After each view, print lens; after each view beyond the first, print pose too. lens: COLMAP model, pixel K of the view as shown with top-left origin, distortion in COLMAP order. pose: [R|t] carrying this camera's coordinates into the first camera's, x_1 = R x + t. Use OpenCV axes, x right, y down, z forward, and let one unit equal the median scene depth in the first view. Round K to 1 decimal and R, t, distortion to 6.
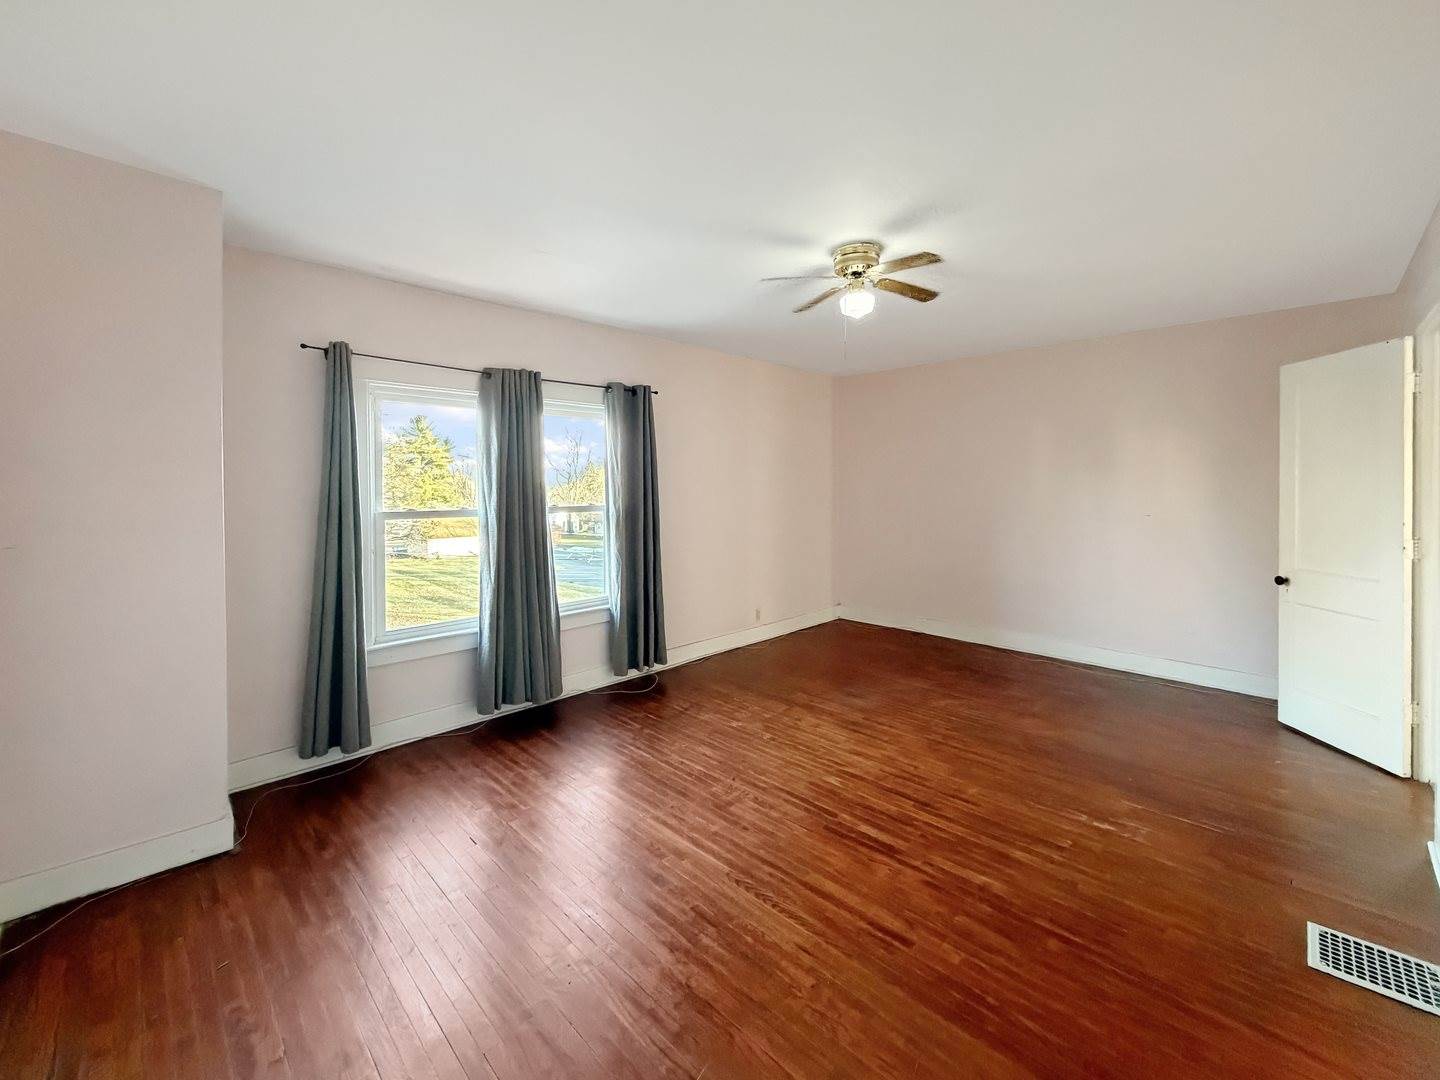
lens RADIAL K [[579.9, 0, 716.9], [0, 579.9, 539.4], [0, 0, 1]] dist [-0.000549, 0.000049]
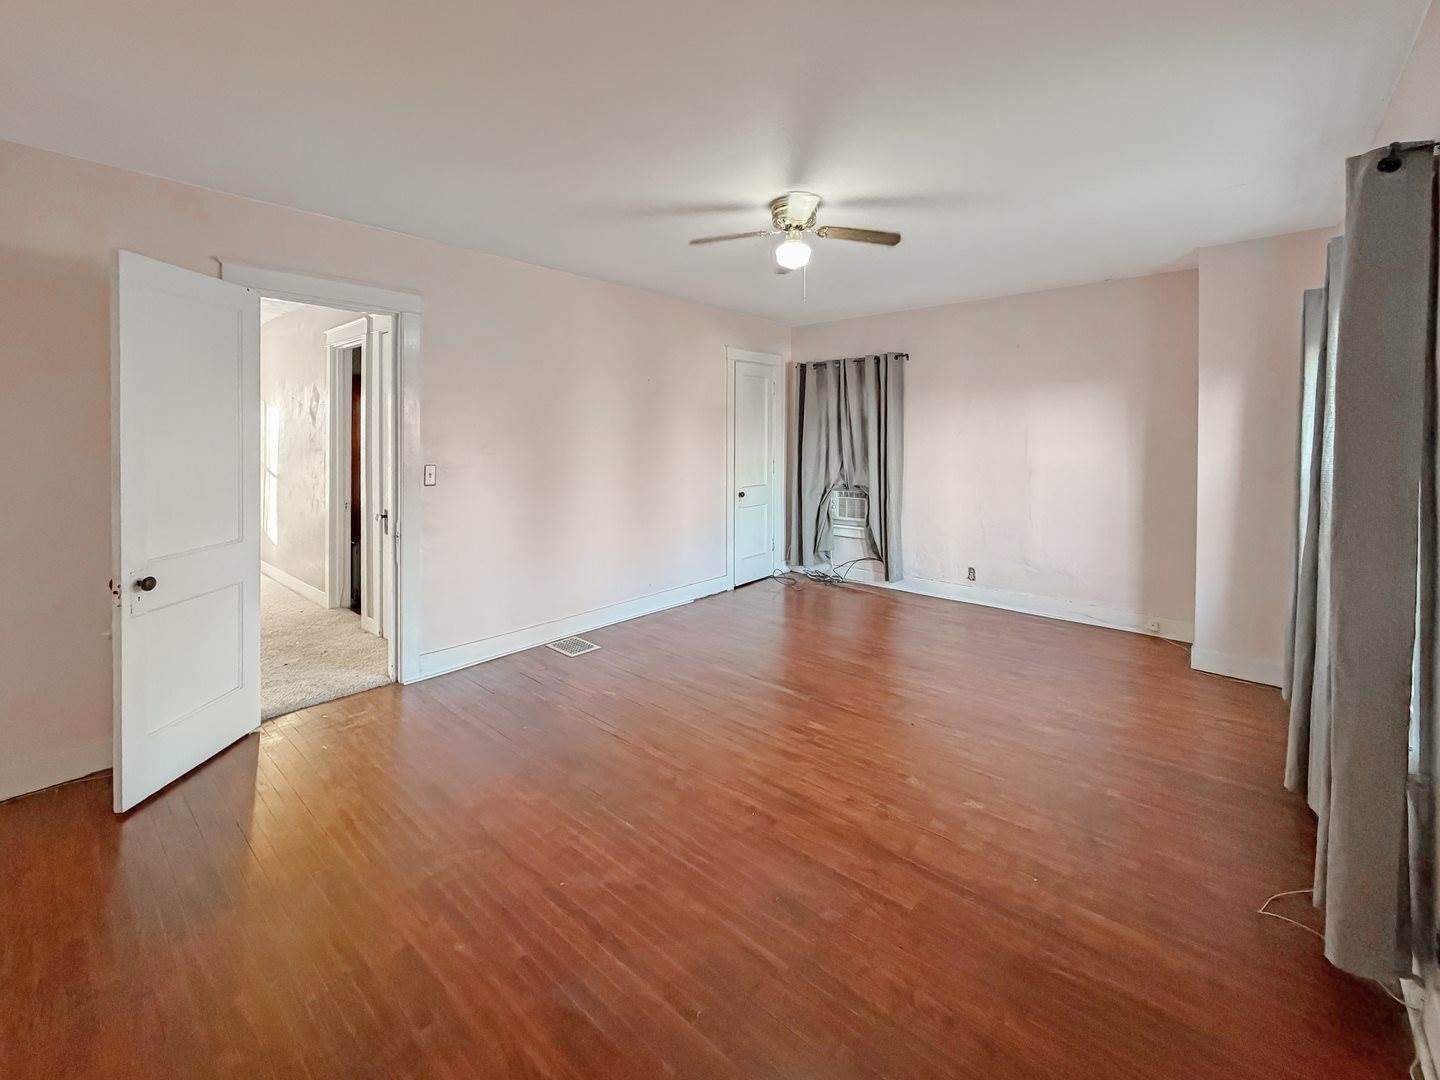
lens RADIAL K [[579.9, 0, 722.8], [0, 579.9, 539.9], [0, 0, 1]] dist [-0.000549, 0.000049]
pose [[-0.996620, 0.024099, -0.078532, 0.368988], [0.004655, 0.971031, 0.238909, -0.125195], [0.082014, 0.237736, -0.967861, 1.596033]]
